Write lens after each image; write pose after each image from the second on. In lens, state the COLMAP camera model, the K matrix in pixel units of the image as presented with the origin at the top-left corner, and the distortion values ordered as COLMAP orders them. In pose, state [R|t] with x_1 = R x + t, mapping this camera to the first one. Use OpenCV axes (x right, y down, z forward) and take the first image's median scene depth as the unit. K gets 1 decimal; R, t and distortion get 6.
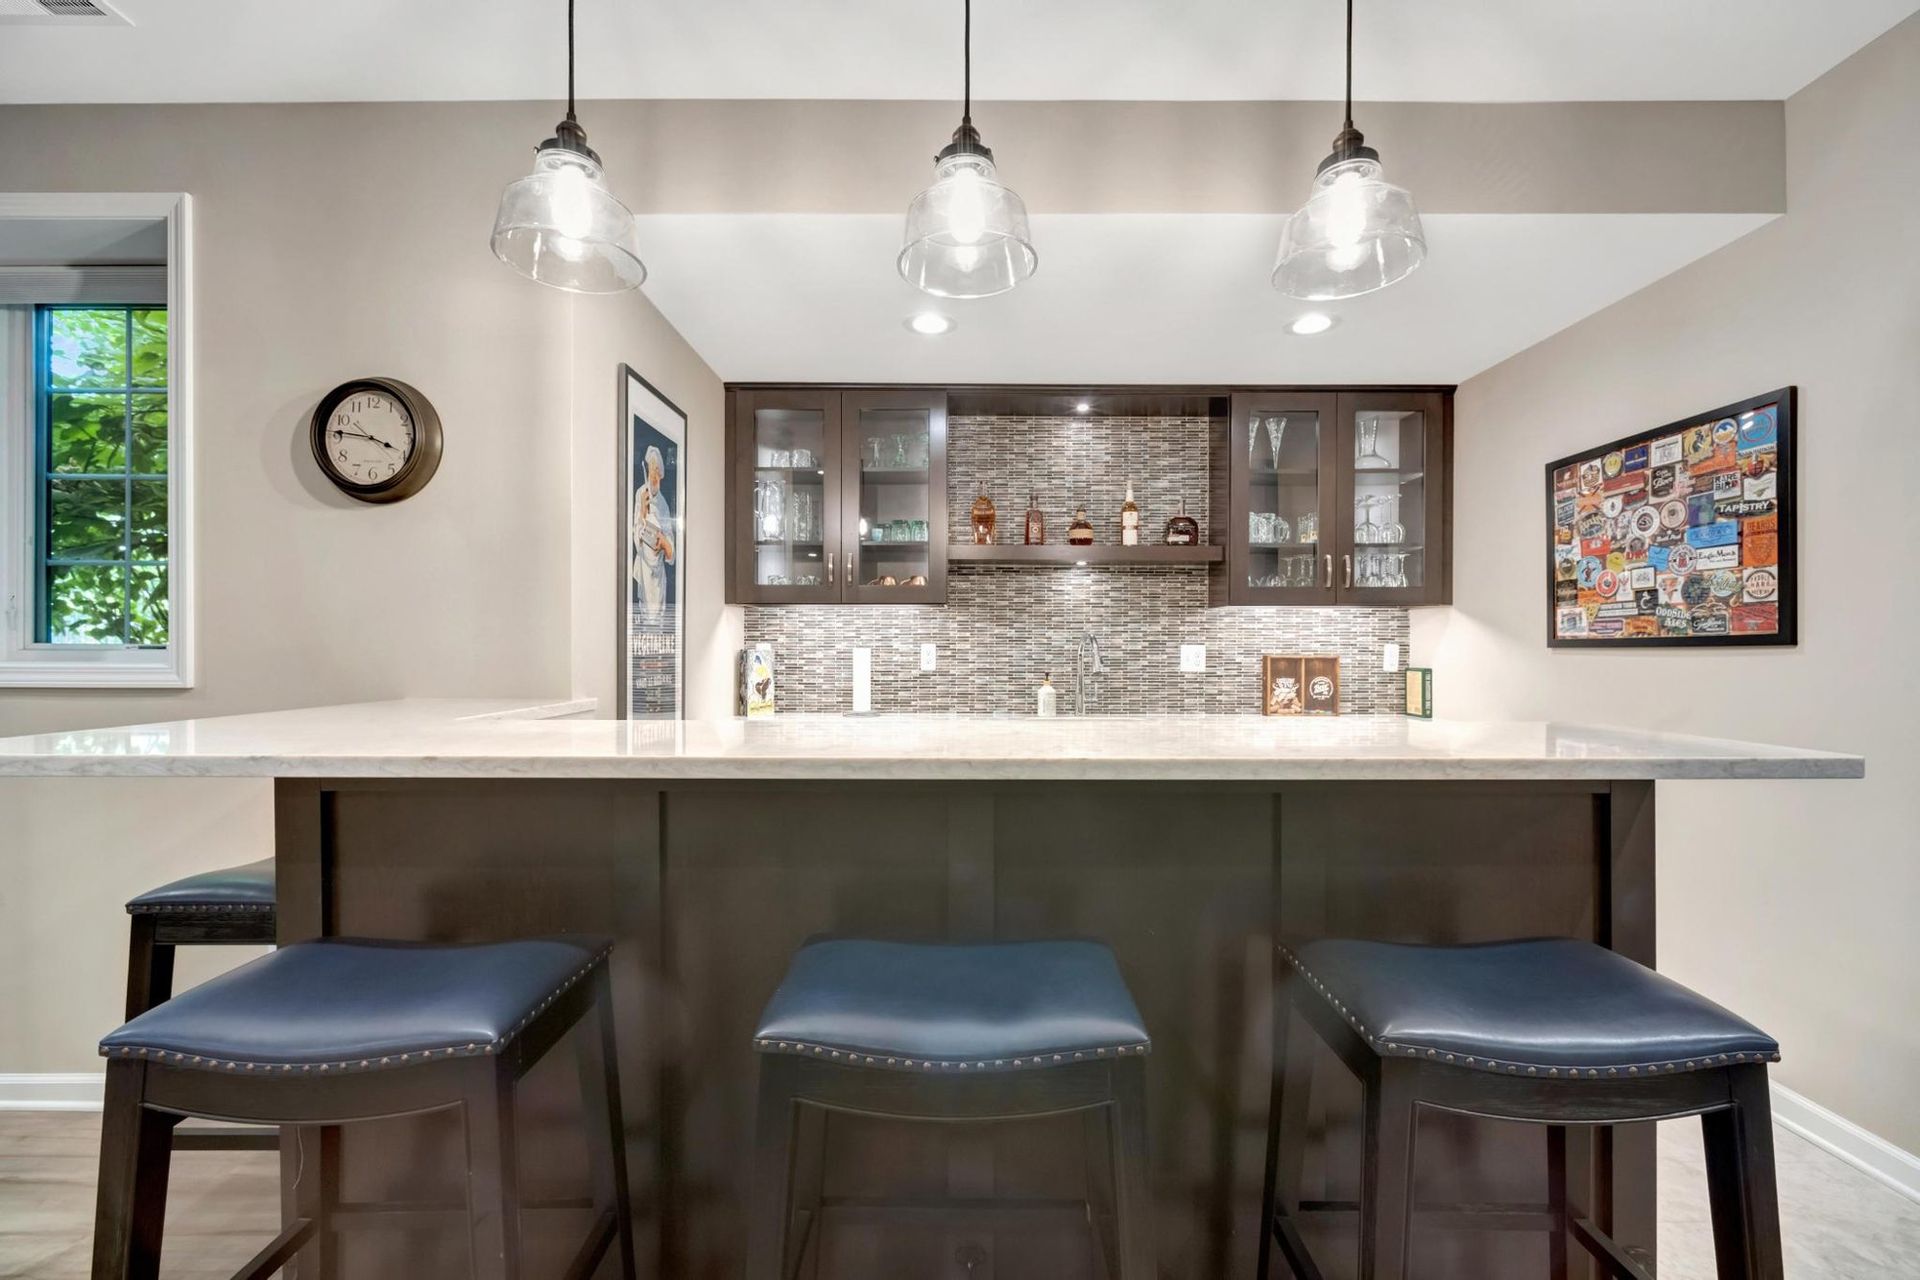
lens RADIAL K [[780.8, 0, 961.6], [0, 780.8, 646.3], [0, 0, 1]] dist [0.003135, 0.000321]
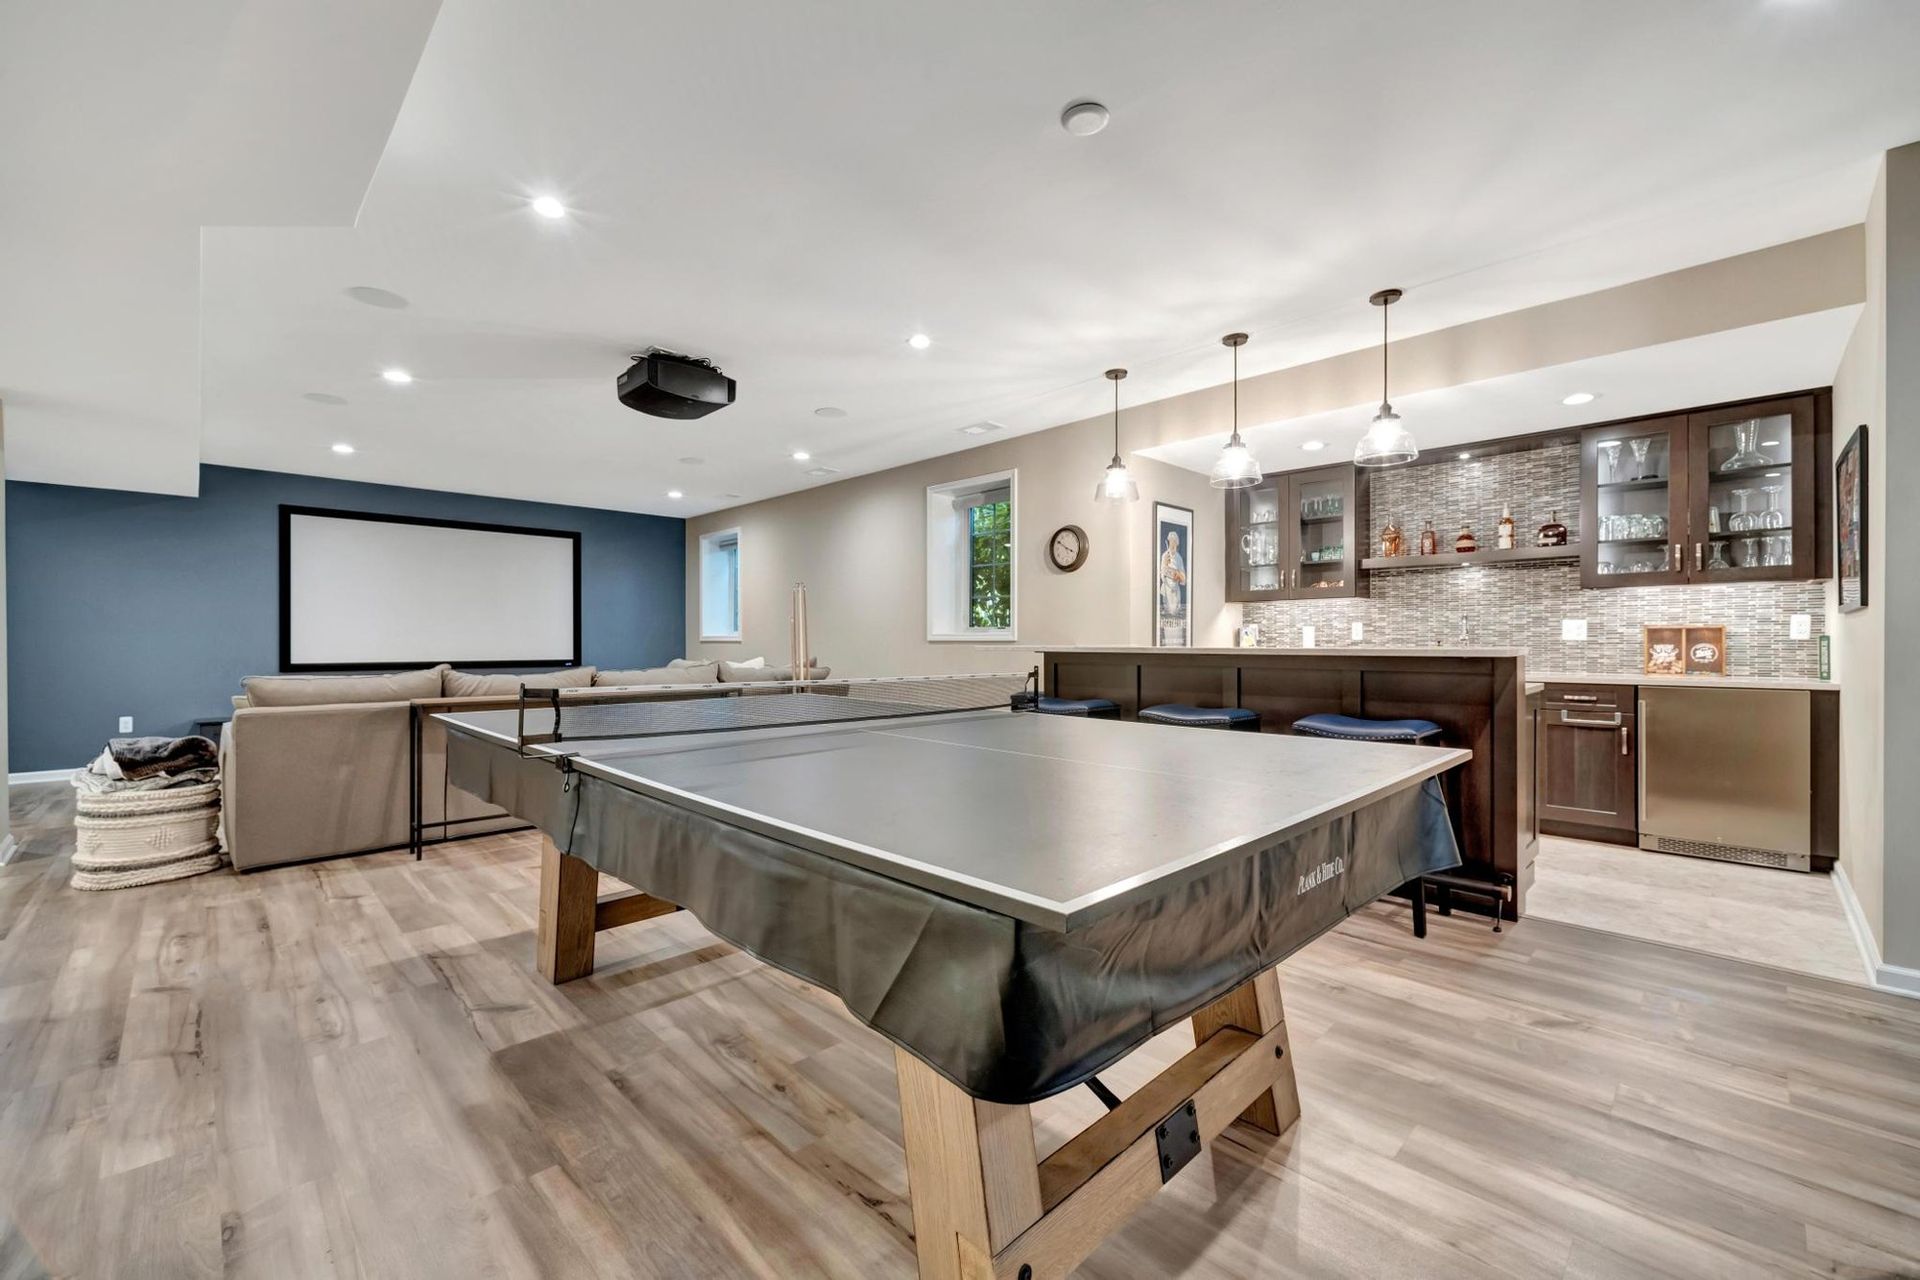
lens RADIAL K [[780.8, 0, 960.6], [0, 780.8, 642.0], [0, 0, 1]] dist [0.003135, 0.000321]
pose [[0.703111, -0.002734, -0.711075, 0.506818], [0.003512, 0.999994, -0.000372, 0.032738], [0.711071, -0.002236, 0.703116, -0.648754]]
